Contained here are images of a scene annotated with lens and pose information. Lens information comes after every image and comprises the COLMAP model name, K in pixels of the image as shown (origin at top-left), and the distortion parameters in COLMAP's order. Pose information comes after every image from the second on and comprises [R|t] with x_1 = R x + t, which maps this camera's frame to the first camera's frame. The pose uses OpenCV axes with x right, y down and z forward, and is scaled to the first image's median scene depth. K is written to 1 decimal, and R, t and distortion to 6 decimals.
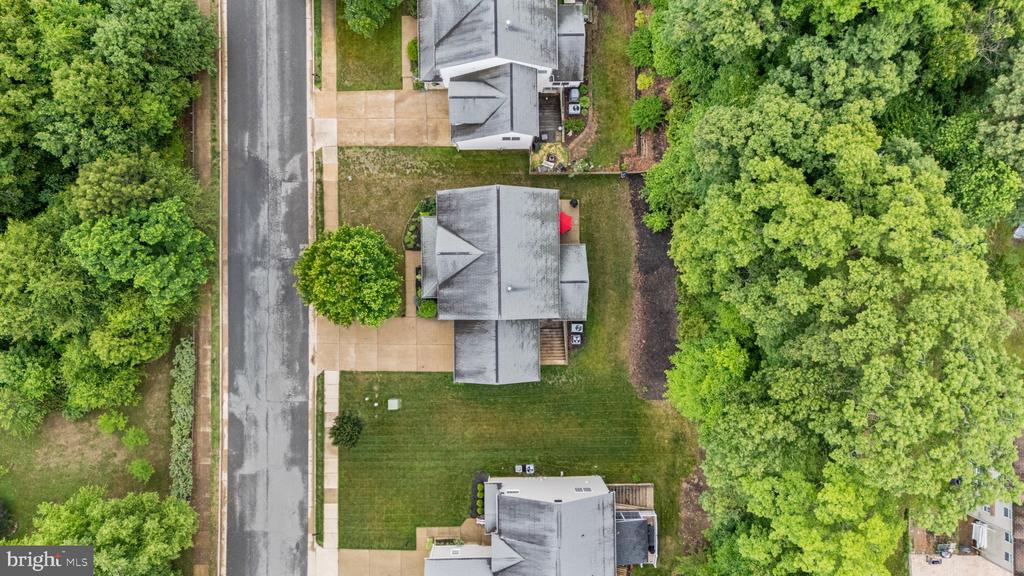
lens RADIAL K [[757.6, 0, 512.0], [0, 757.6, 288.0], [0, 0, 1]] dist [0.065075, -0.062722]
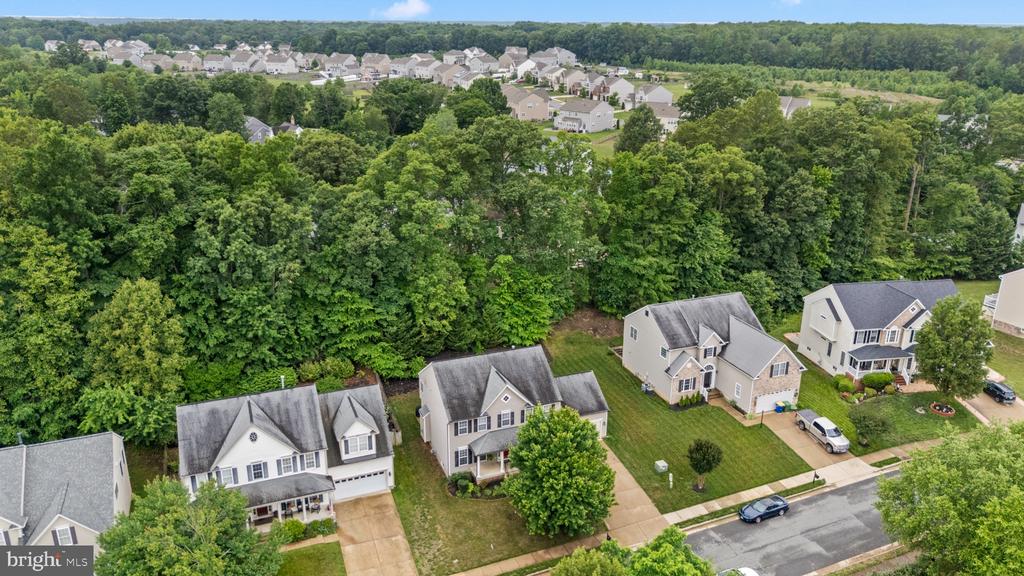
lens RADIAL K [[757.6, 0, 512.0], [0, 757.6, 288.0], [0, 0, 1]] dist [0.065075, -0.062722]
pose [[-0.357621, -0.337755, 0.870648, -0.864902], [0.933538, -0.104554, 0.342893, -0.343254], [-0.024785, 0.935409, 0.352698, 0.425762]]
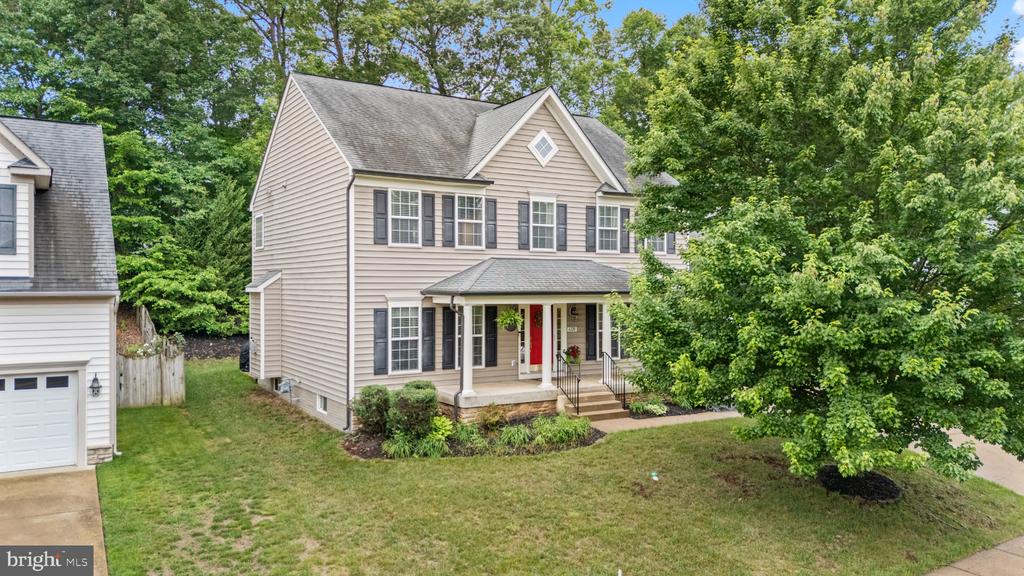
lens RADIAL K [[757.6, 0, 512.0], [0, 757.6, 288.0], [0, 0, 1]] dist [0.065075, -0.062722]
pose [[-0.512563, -0.007121, 0.858620, -0.326341], [0.858439, 0.017879, 0.512603, -0.197336], [-0.019001, 0.999815, -0.003051, 0.943857]]
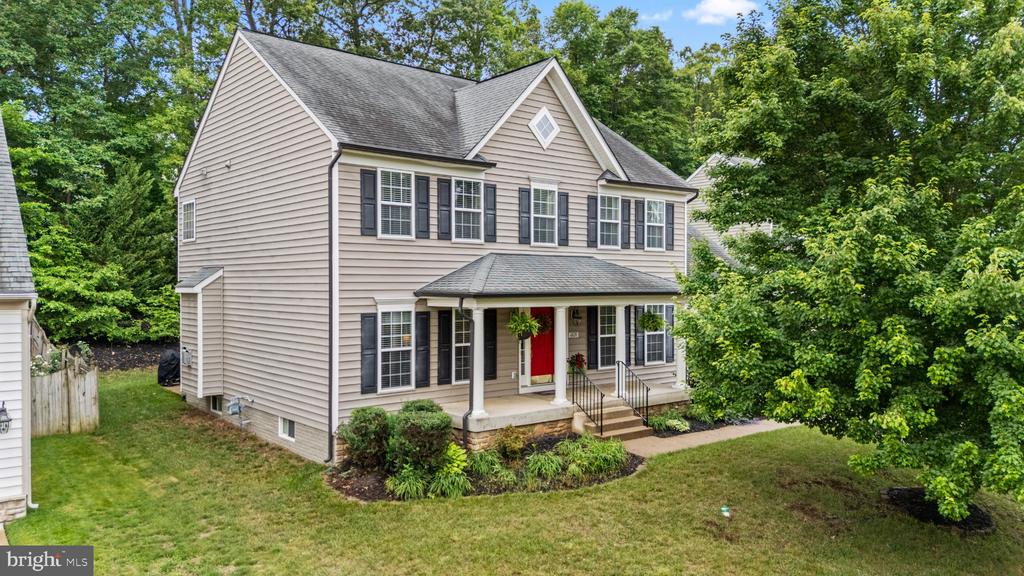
lens RADIAL K [[757.6, 0, 512.0], [0, 757.6, 288.0], [0, 0, 1]] dist [0.065075, -0.062722]
pose [[-0.629408, -0.008692, 0.777026, -0.273748], [0.776867, 0.016064, 0.629459, -0.206387], [-0.017953, 0.999833, -0.003358, 0.943769]]
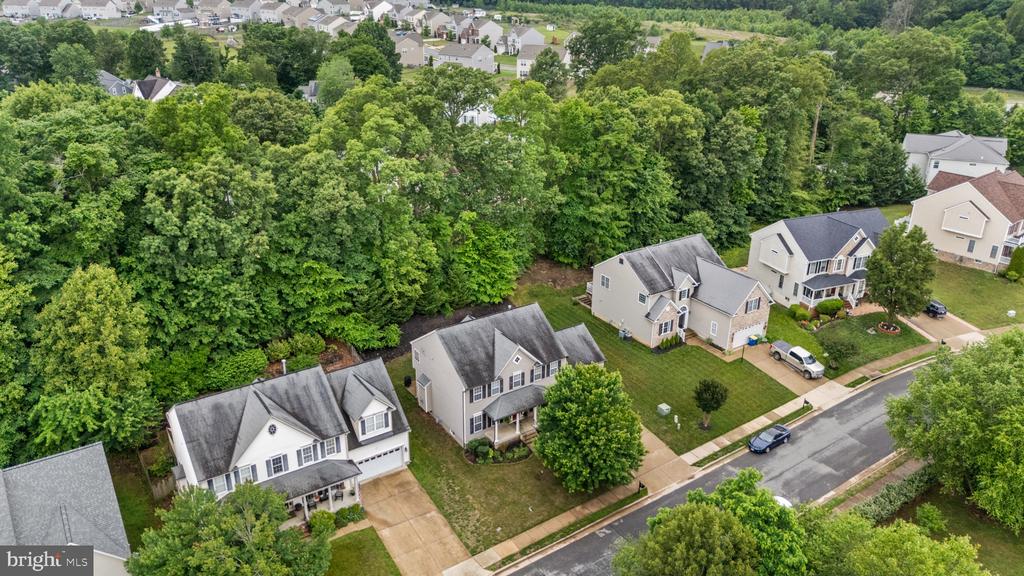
lens RADIAL K [[757.6, 0, 512.0], [0, 757.6, 288.0], [0, 0, 1]] dist [0.065075, -0.062722]
pose [[-0.544656, -0.359636, 0.757635, -0.750498], [0.838125, -0.201174, 0.507026, -0.497390], [-0.029929, 0.911148, 0.410990, 0.428784]]
